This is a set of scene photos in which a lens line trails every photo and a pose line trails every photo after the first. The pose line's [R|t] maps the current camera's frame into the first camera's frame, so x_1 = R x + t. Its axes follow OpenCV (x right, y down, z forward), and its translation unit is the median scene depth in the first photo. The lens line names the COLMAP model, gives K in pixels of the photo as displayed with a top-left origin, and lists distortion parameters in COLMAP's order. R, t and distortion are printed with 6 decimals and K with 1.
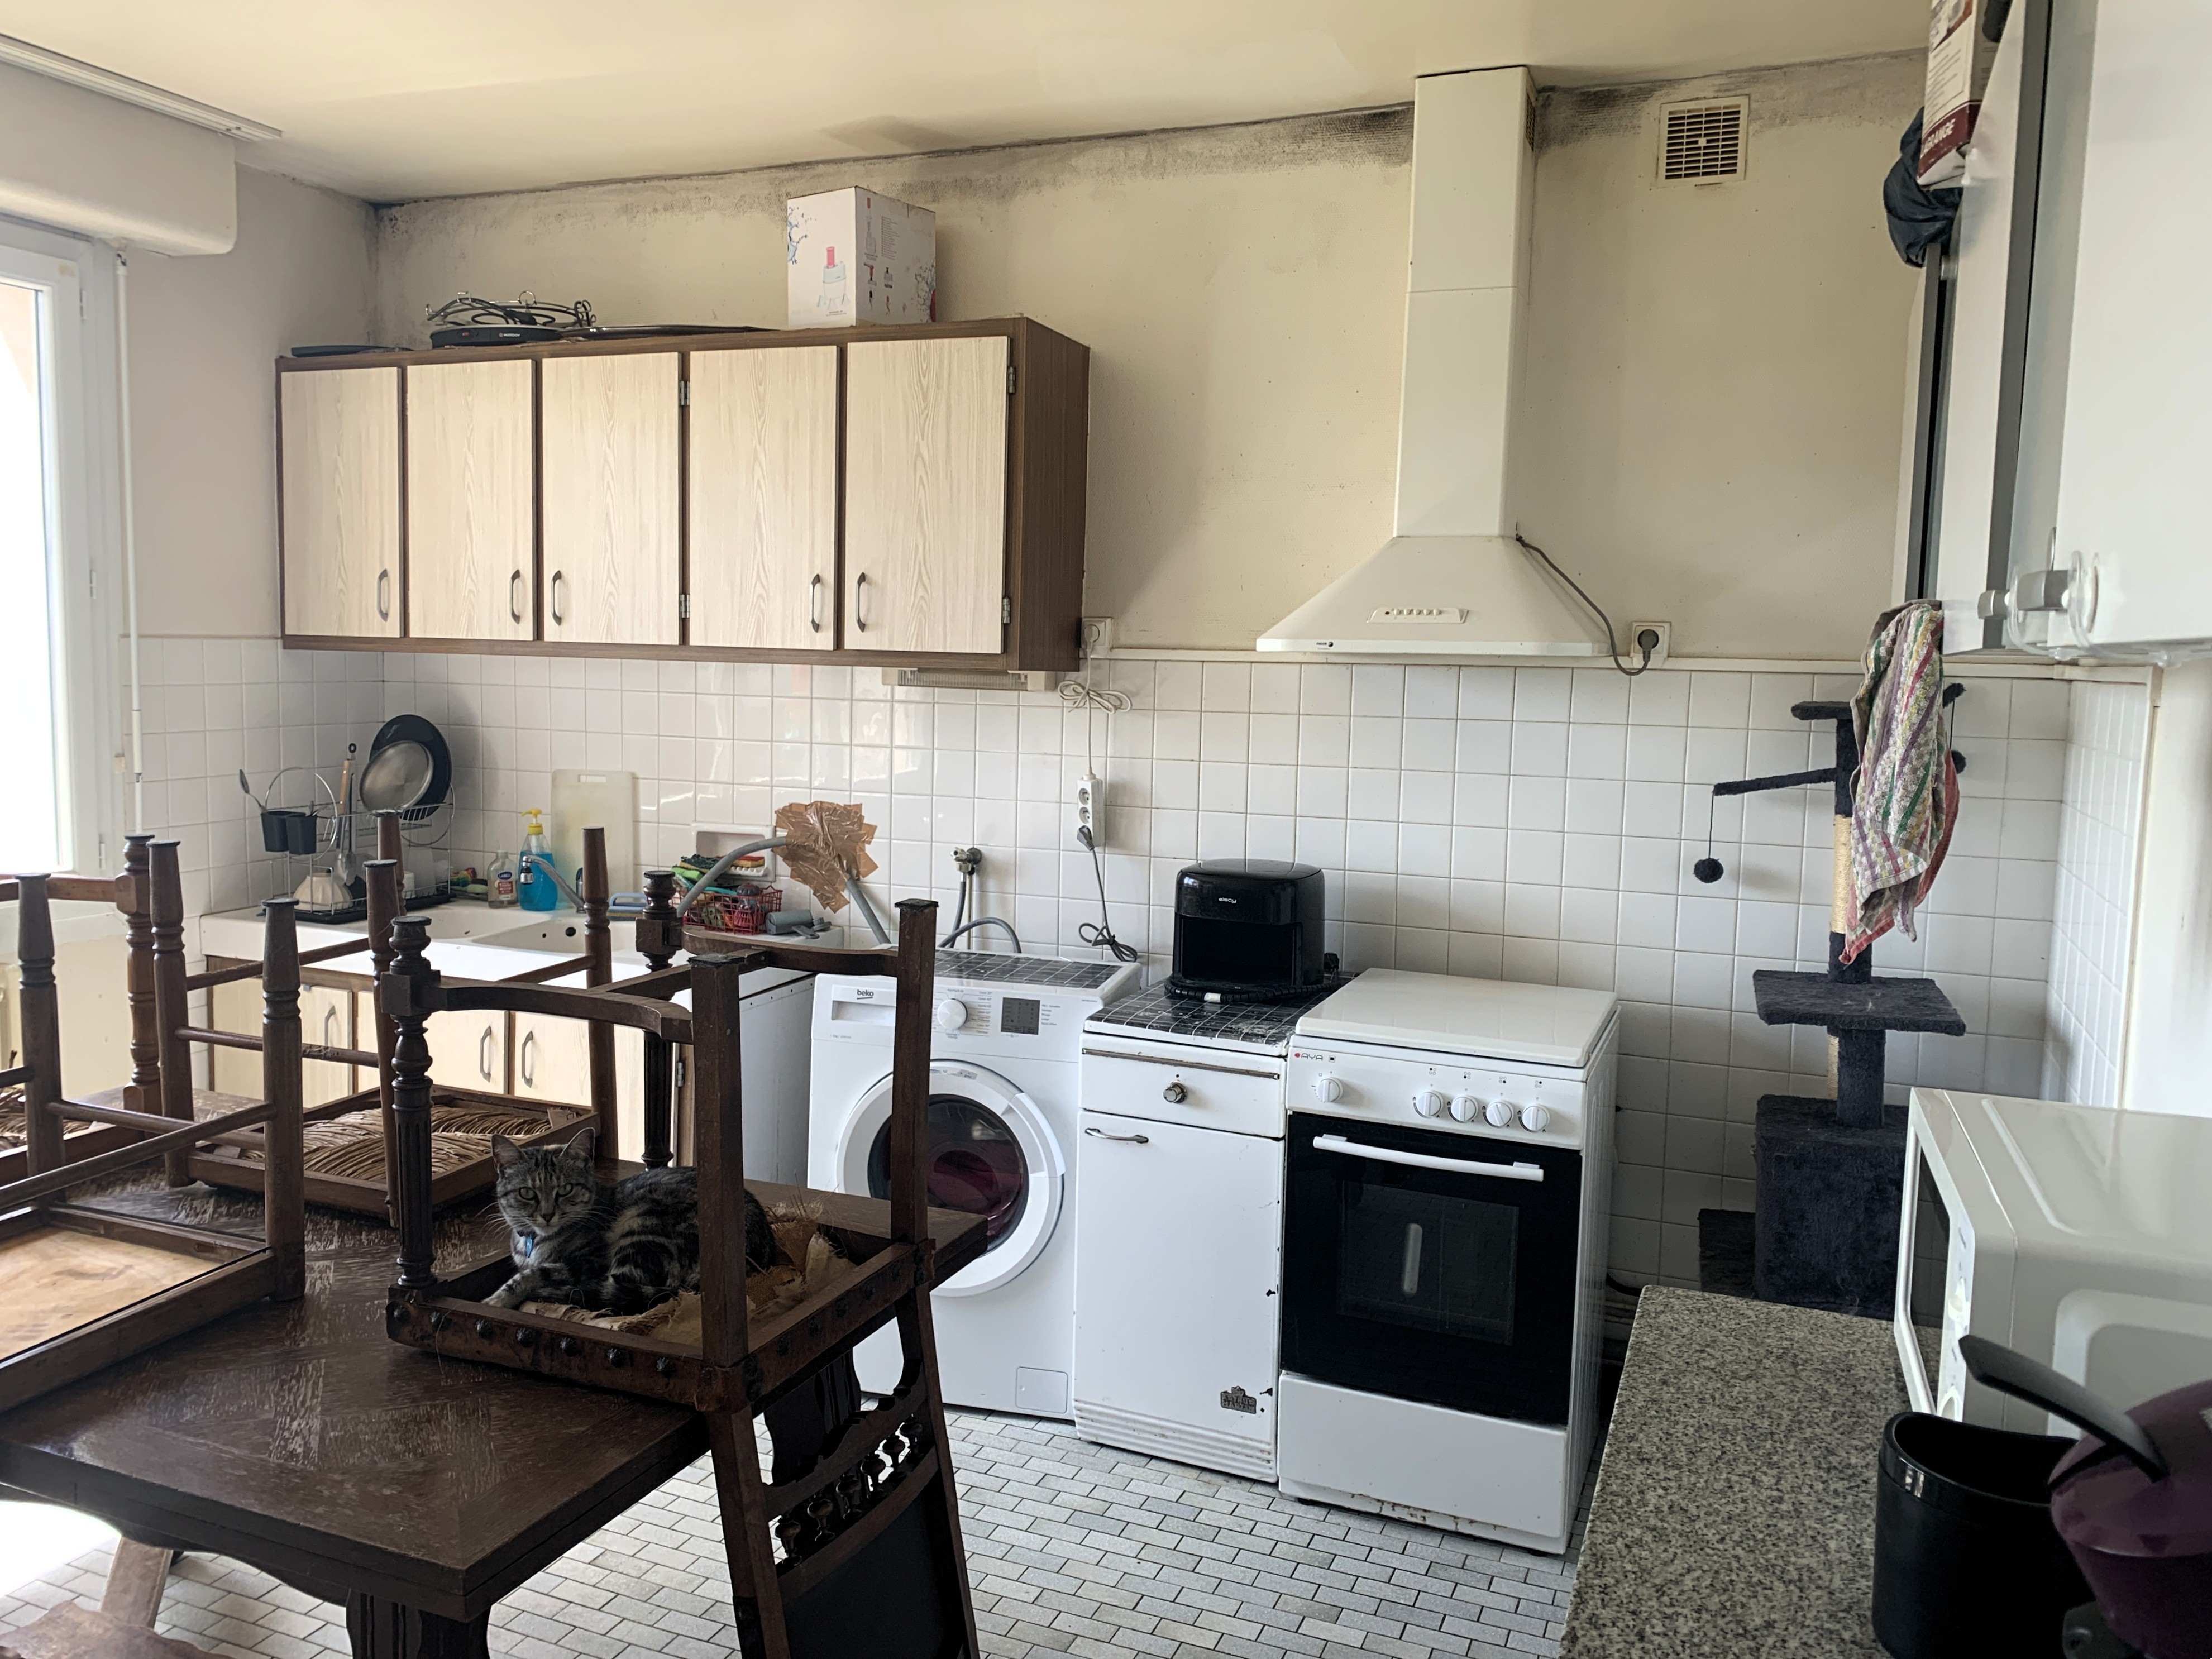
lens RADIAL K [[1706.3, 0, 1106.0], [0, 1706.3, 829.5], [0, 0, 1]] dist [0.070269, -0.144272]
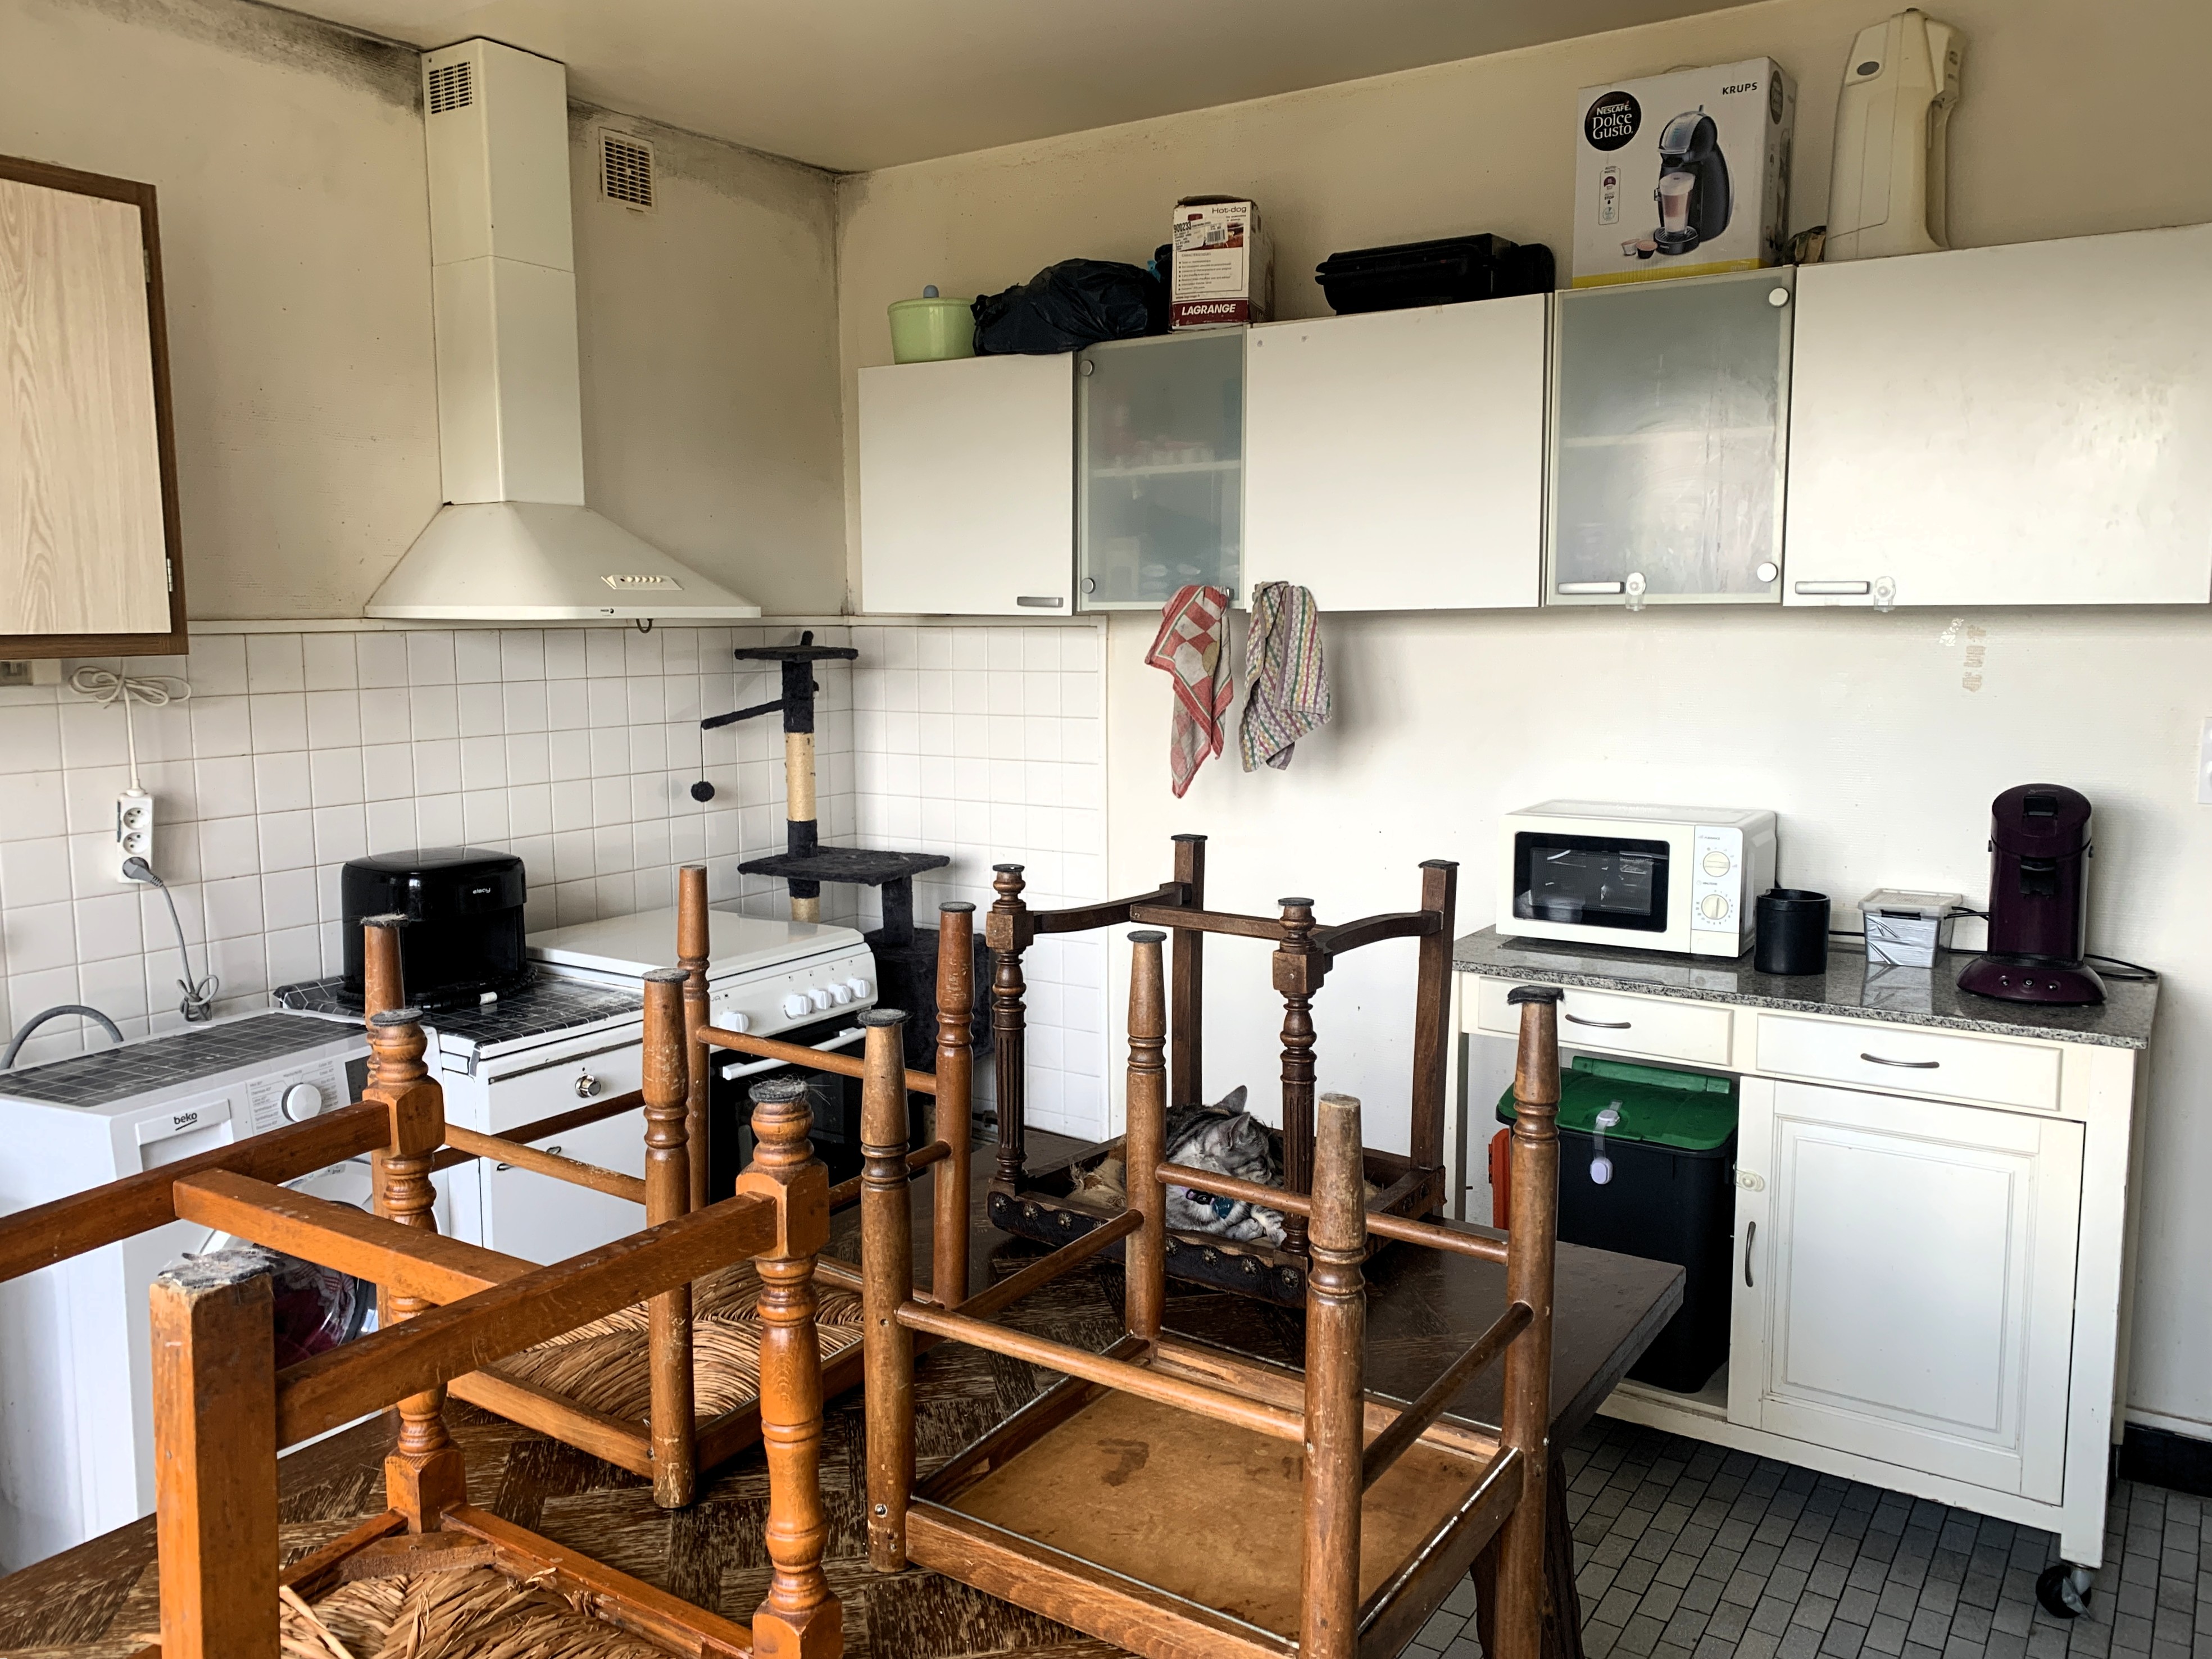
lens RADIAL K [[1692.9, 0, 1106.0], [0, 1692.9, 829.5], [0, 0, 1]] dist [-0.009669, -0.005902]
pose [[0.187810, -0.148132, 0.970971, -0.678314], [0.108713, 0.985623, 0.129340, -0.066193], [-0.976170, 0.081266, 0.201214, 0.437390]]
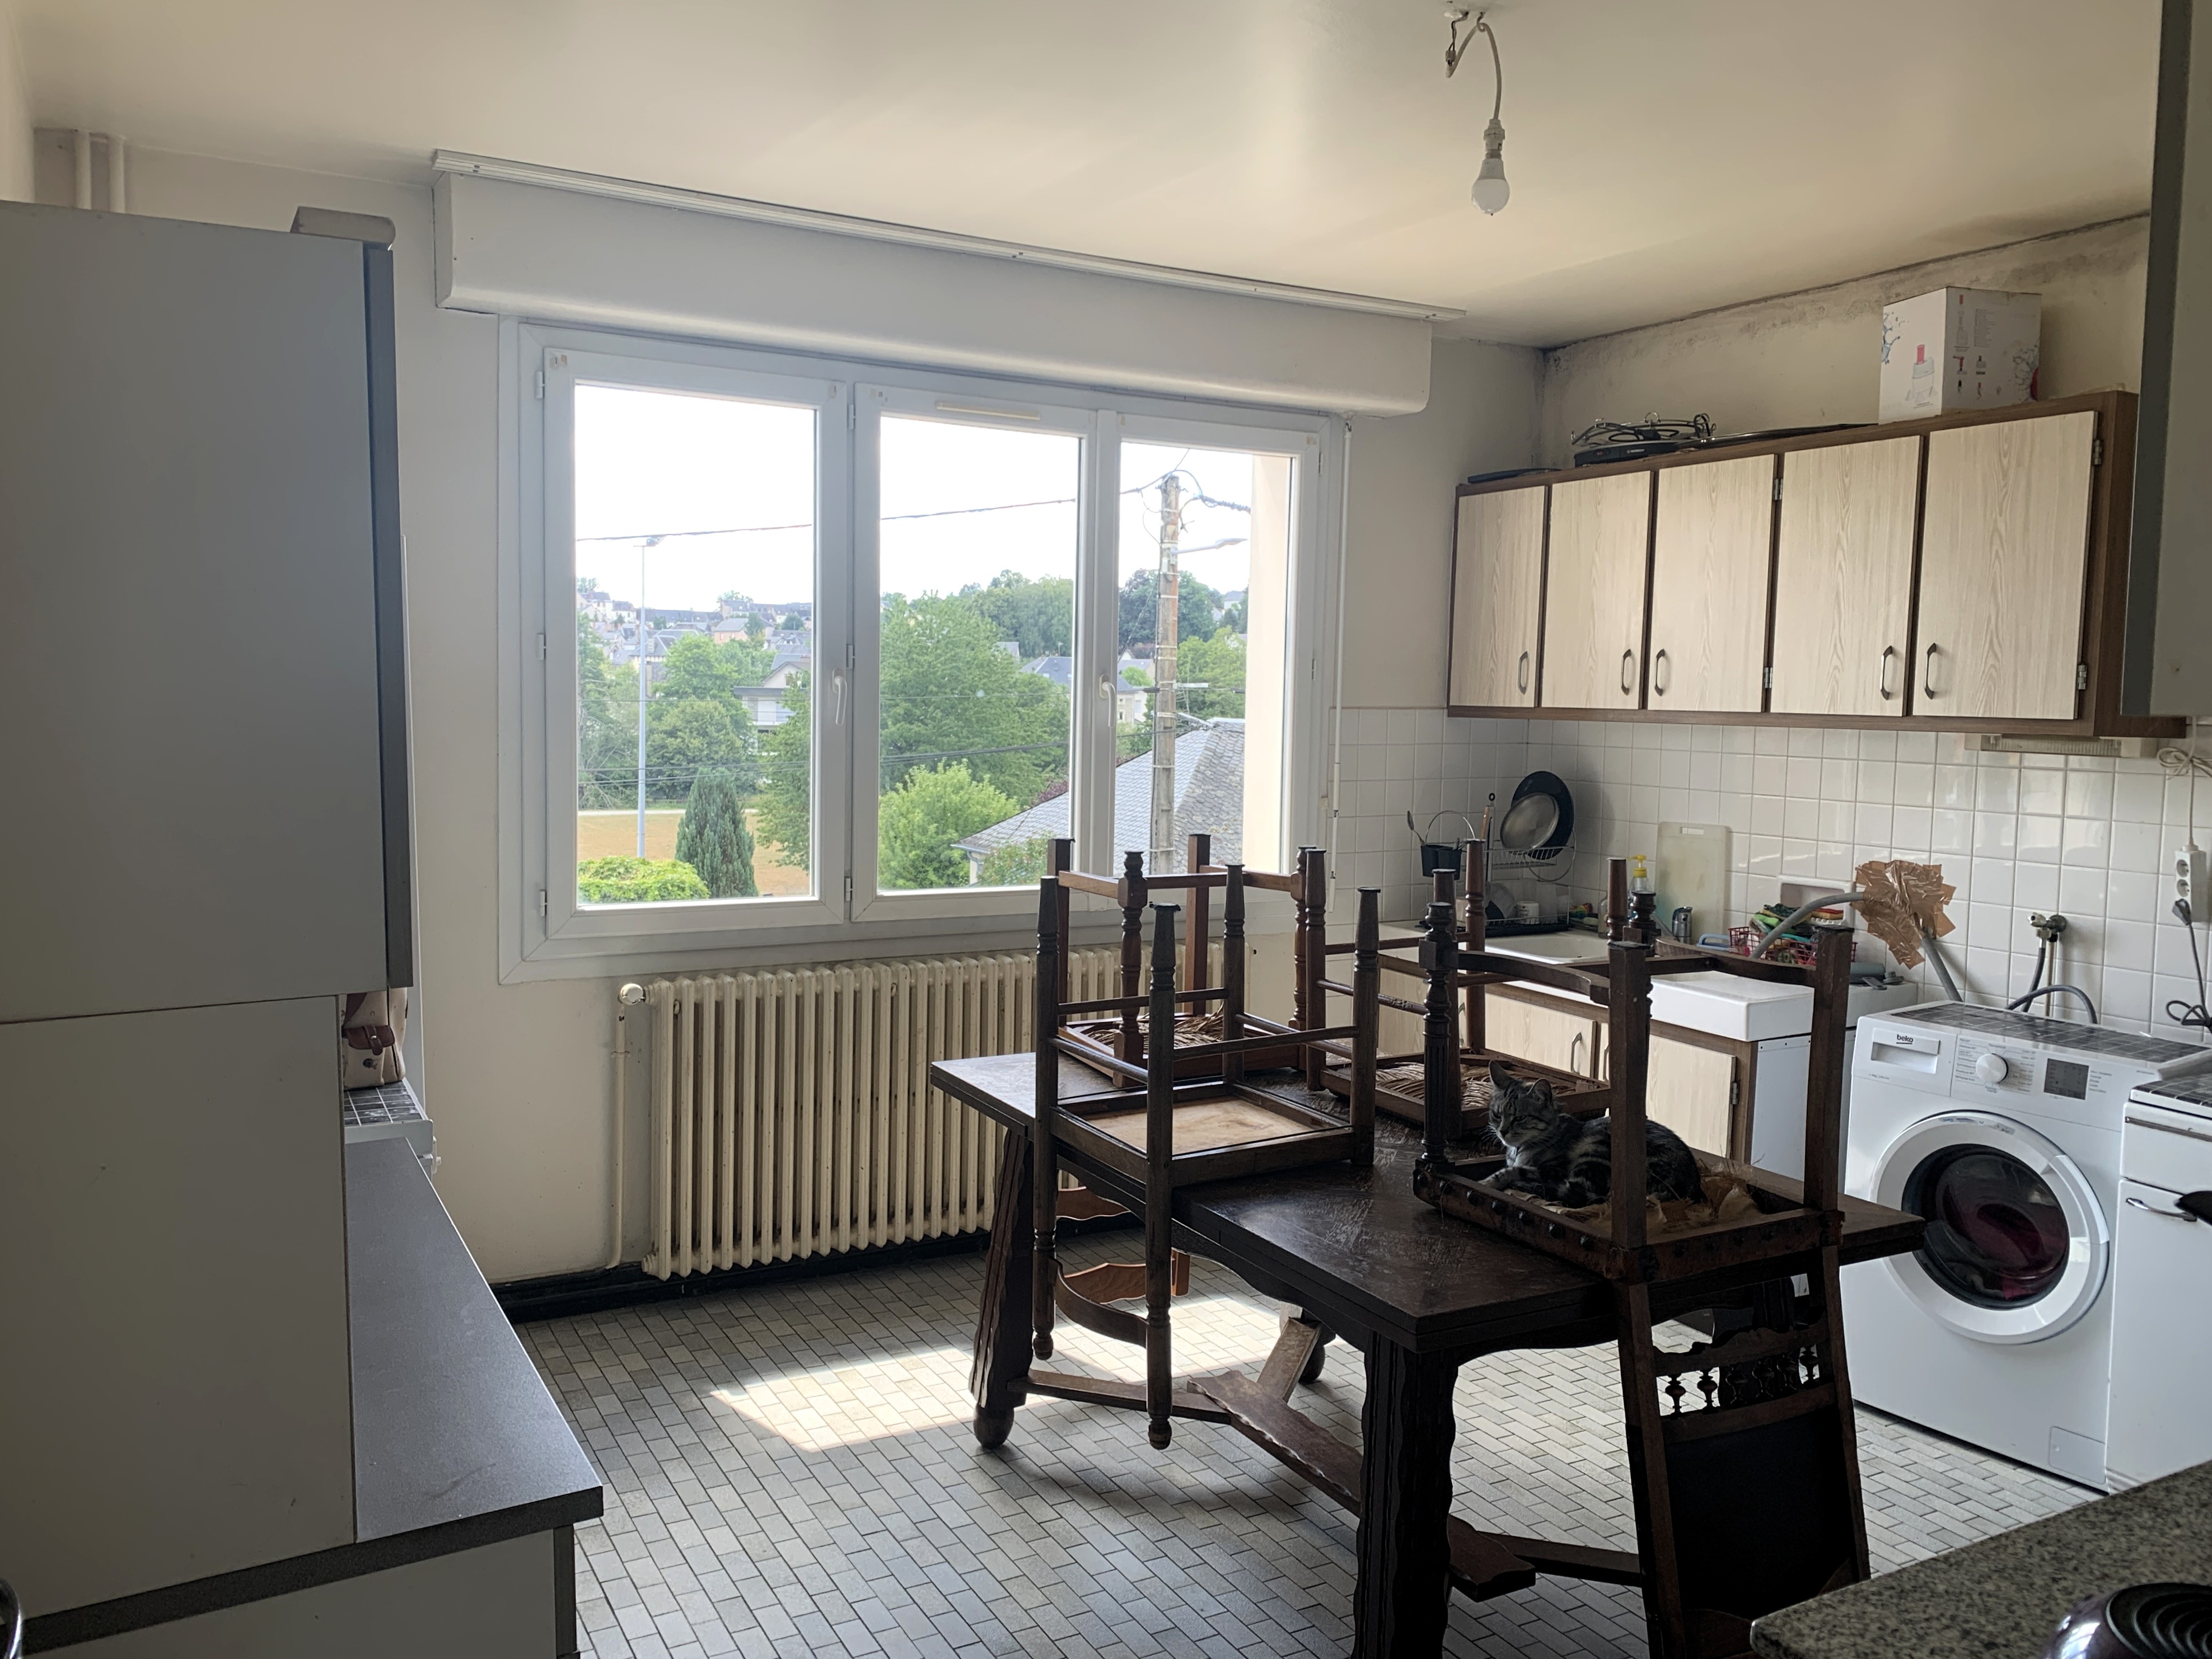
lens RADIAL K [[1709.8, 0, 1106.0], [0, 1709.8, 829.5], [0, 0, 1]] dist [0.000125, -0.079763]
pose [[0.779720, 0.040273, -0.624832, 0.115933], [-0.063230, 0.997892, -0.014585, 0.011610], [0.622927, 0.050881, 0.780623, -0.130030]]
